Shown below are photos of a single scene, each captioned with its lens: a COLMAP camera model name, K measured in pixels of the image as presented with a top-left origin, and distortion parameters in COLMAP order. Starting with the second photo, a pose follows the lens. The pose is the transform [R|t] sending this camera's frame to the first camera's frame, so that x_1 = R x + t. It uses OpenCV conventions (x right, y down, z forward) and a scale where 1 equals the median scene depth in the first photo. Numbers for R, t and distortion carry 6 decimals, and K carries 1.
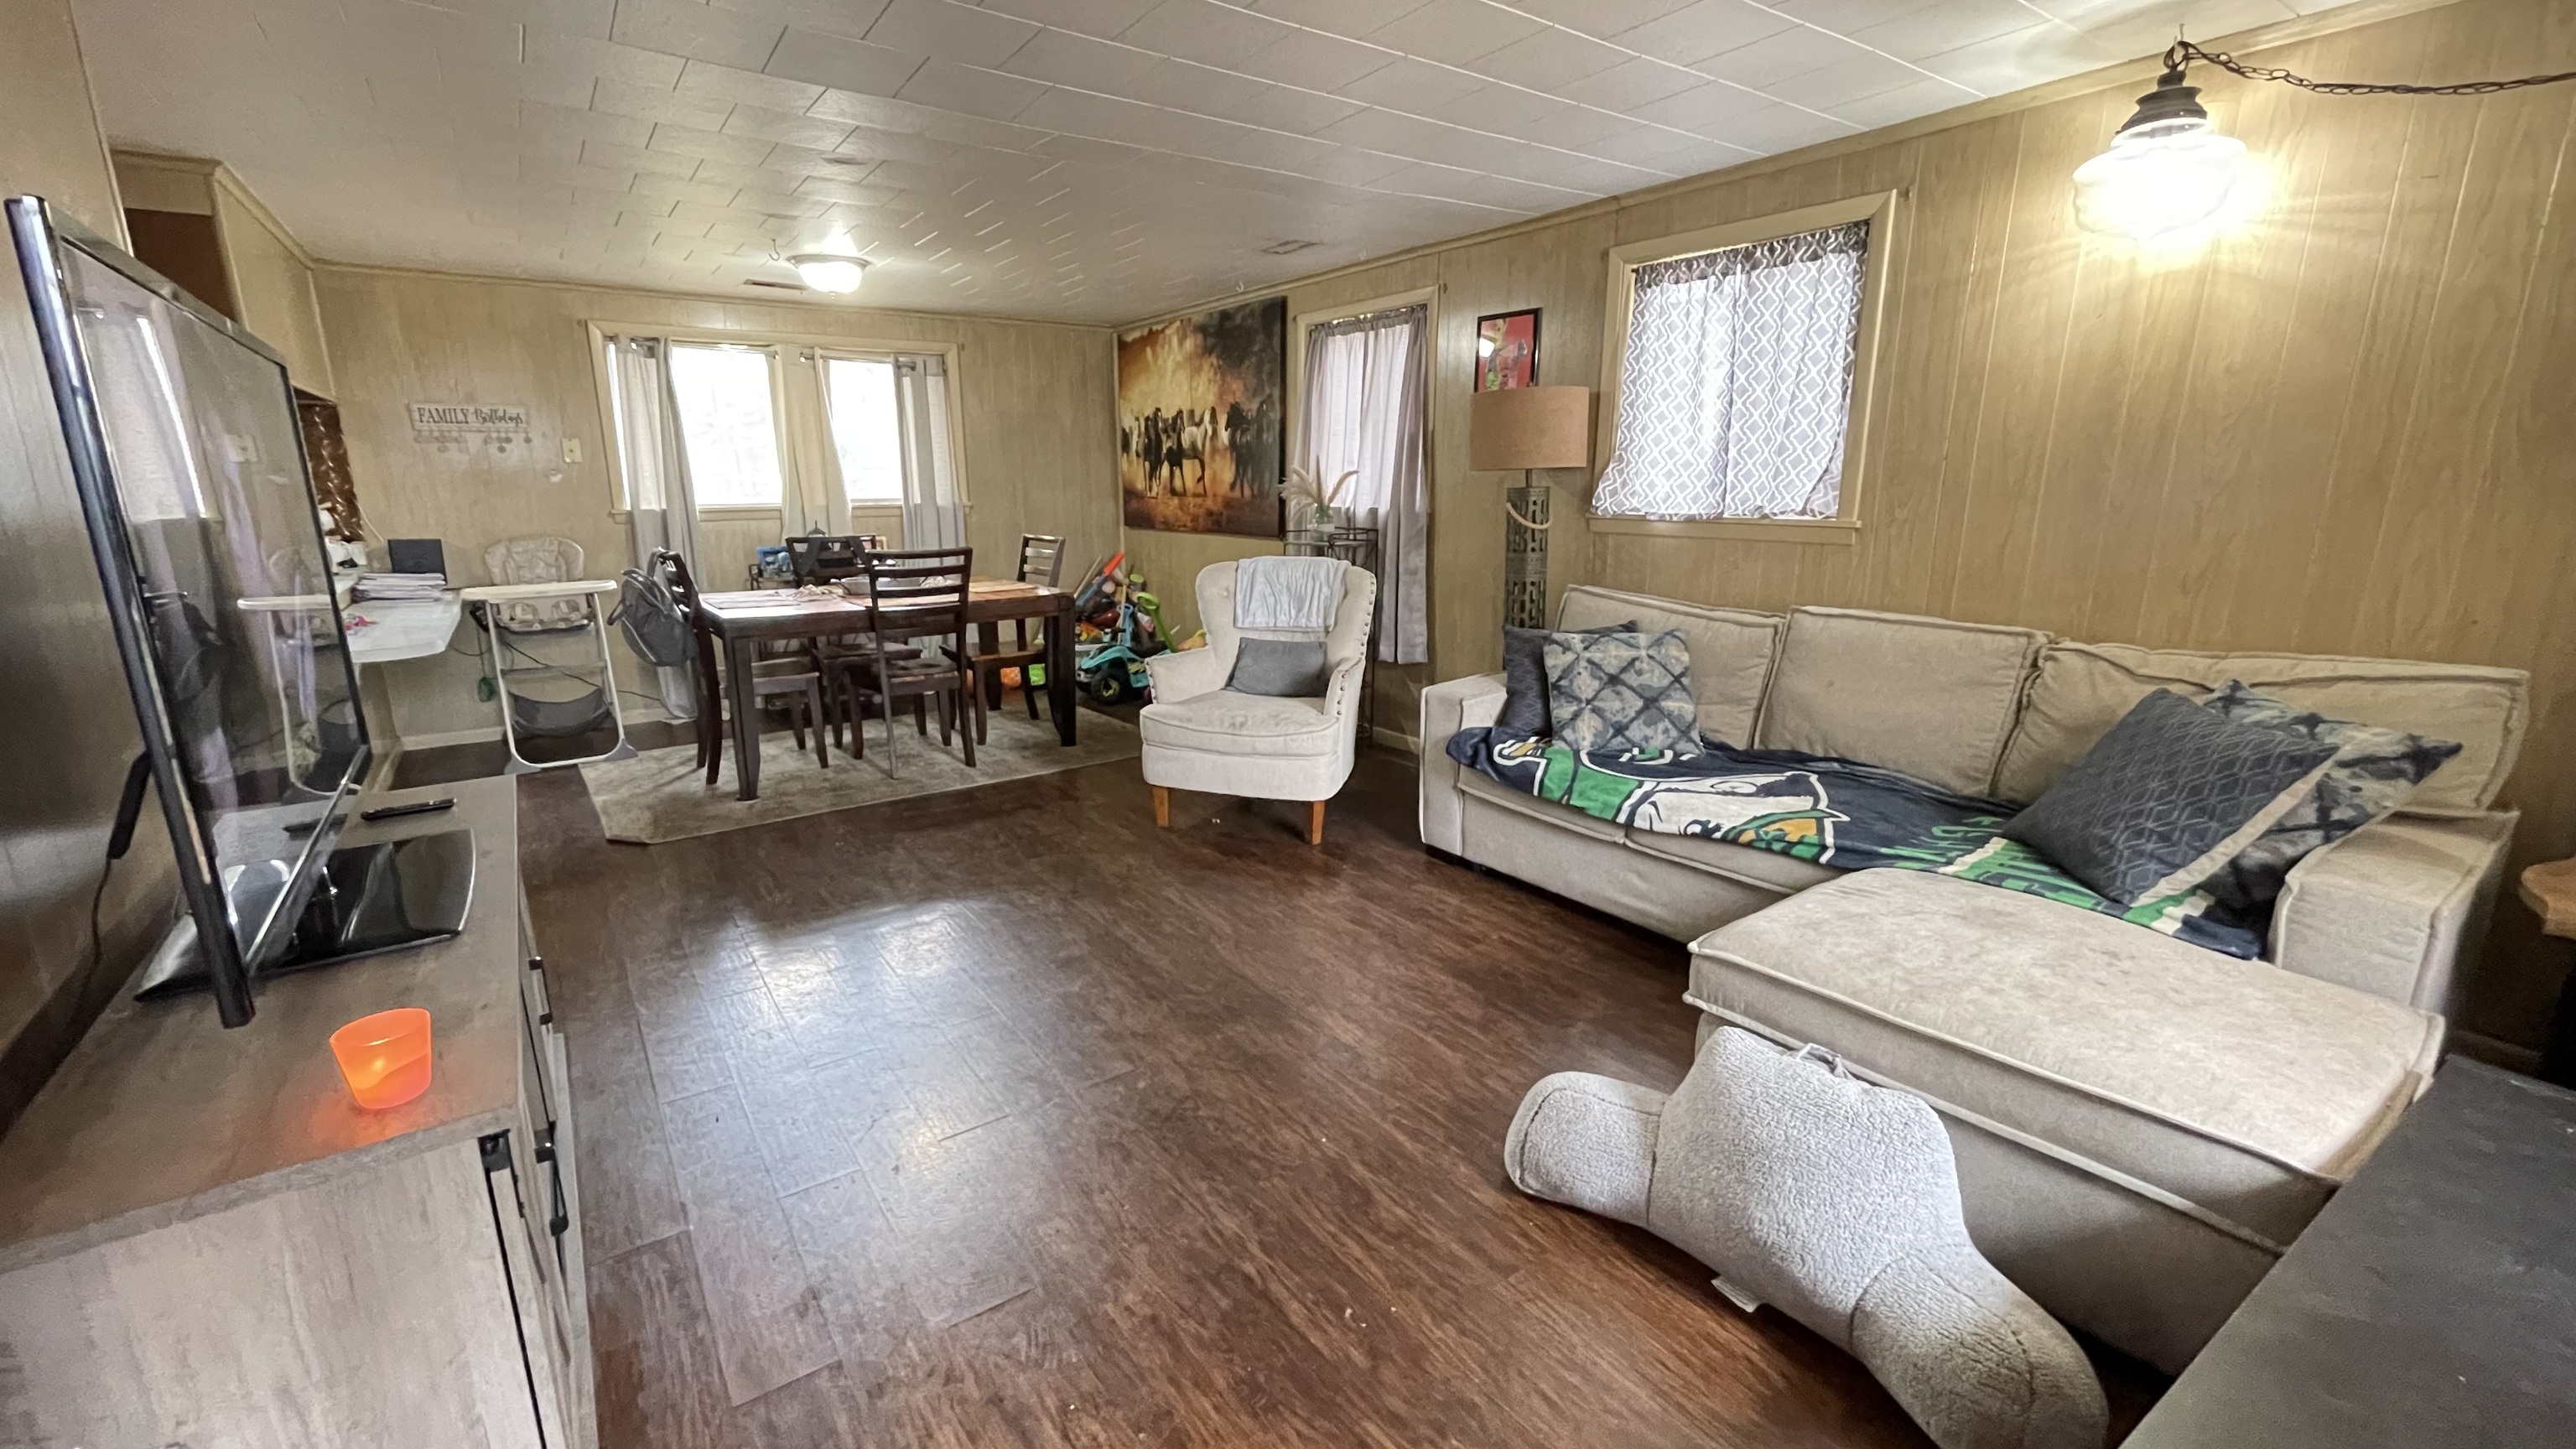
lens RADIAL K [[1014.4, 0, 1277.3], [0, 1014.4, 723.3], [0, 0, 1]] dist [0.001585, -0.005158]
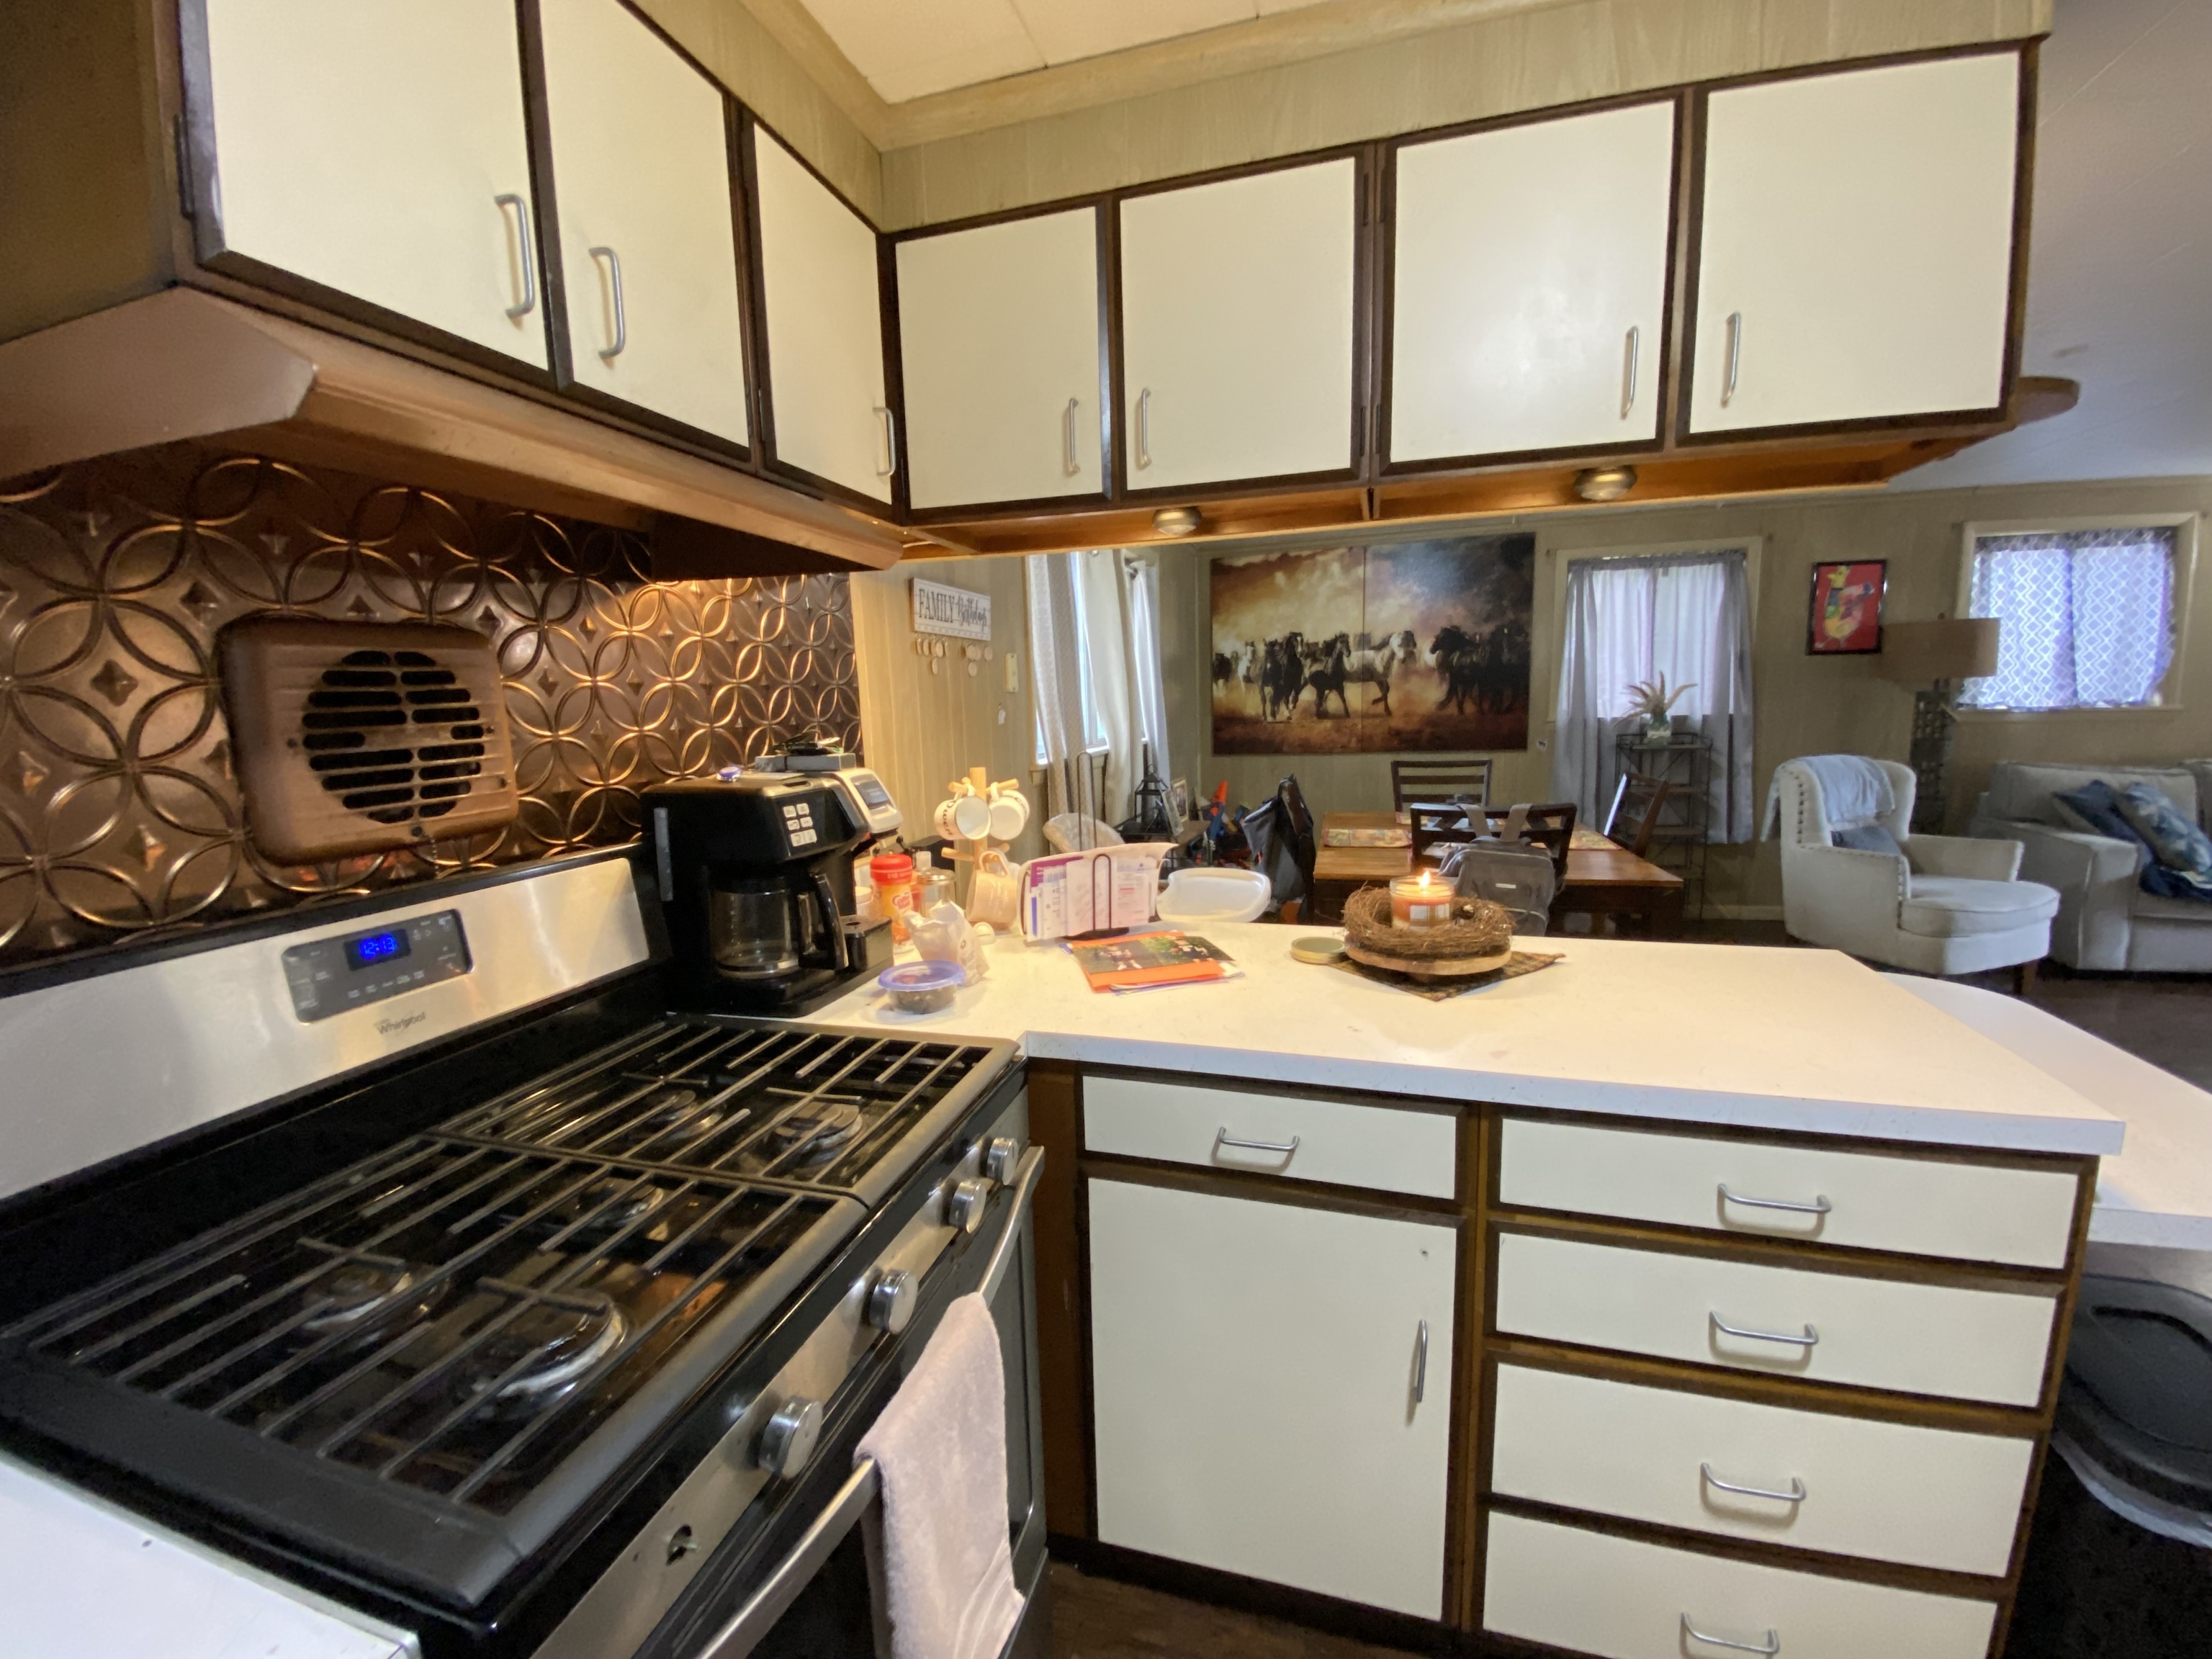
lens RADIAL K [[880.9, 0, 1106.0], [0, 880.9, 829.5], [0, 0, 1]] dist [0.012077, -0.021301]
pose [[0.804803, -0.110986, 0.583073, -0.827871], [0.171131, 0.984034, -0.048901, -0.117530], [-0.568337, 0.139138, 0.810946, 0.458410]]
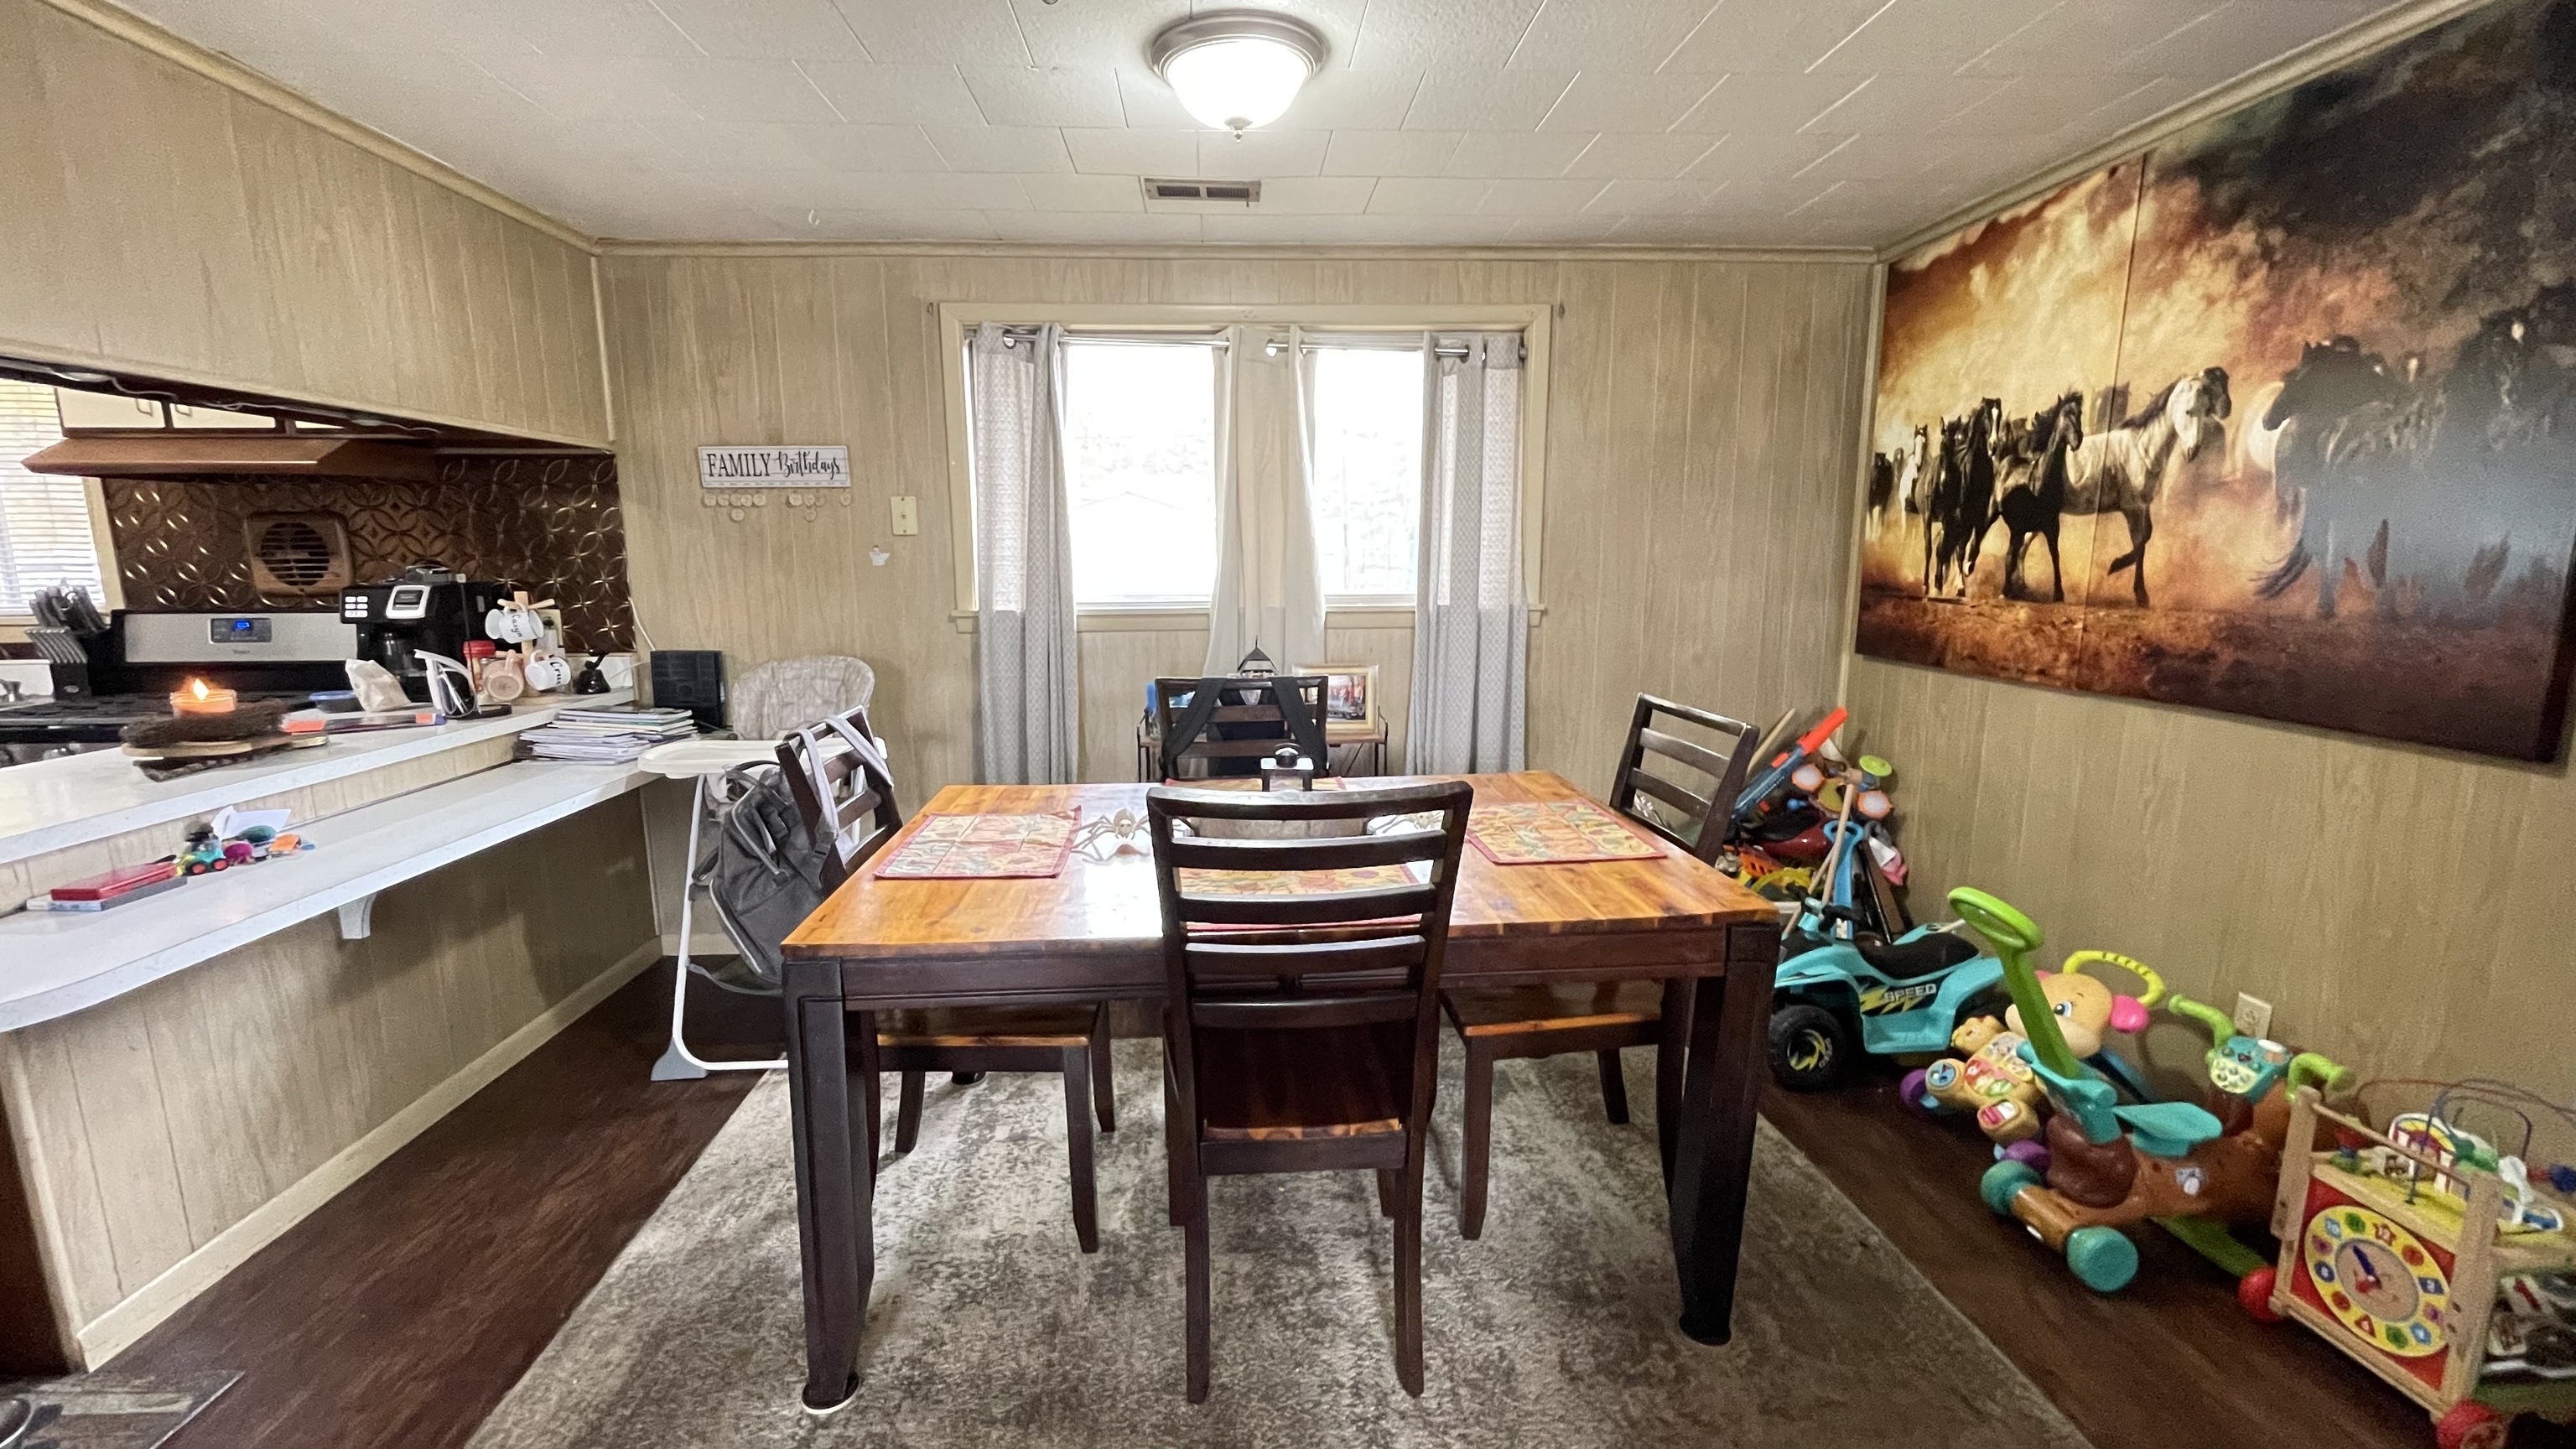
lens RADIAL K [[1014.4, 0, 1277.3], [0, 1014.4, 723.3], [0, 0, 1]] dist [0.001585, -0.005158]
pose [[0.835378, 0.090085, -0.542245, -0.131716], [-0.125643, 0.991657, -0.028817, -0.128334], [0.535125, 0.092202, 0.839726, 0.508944]]
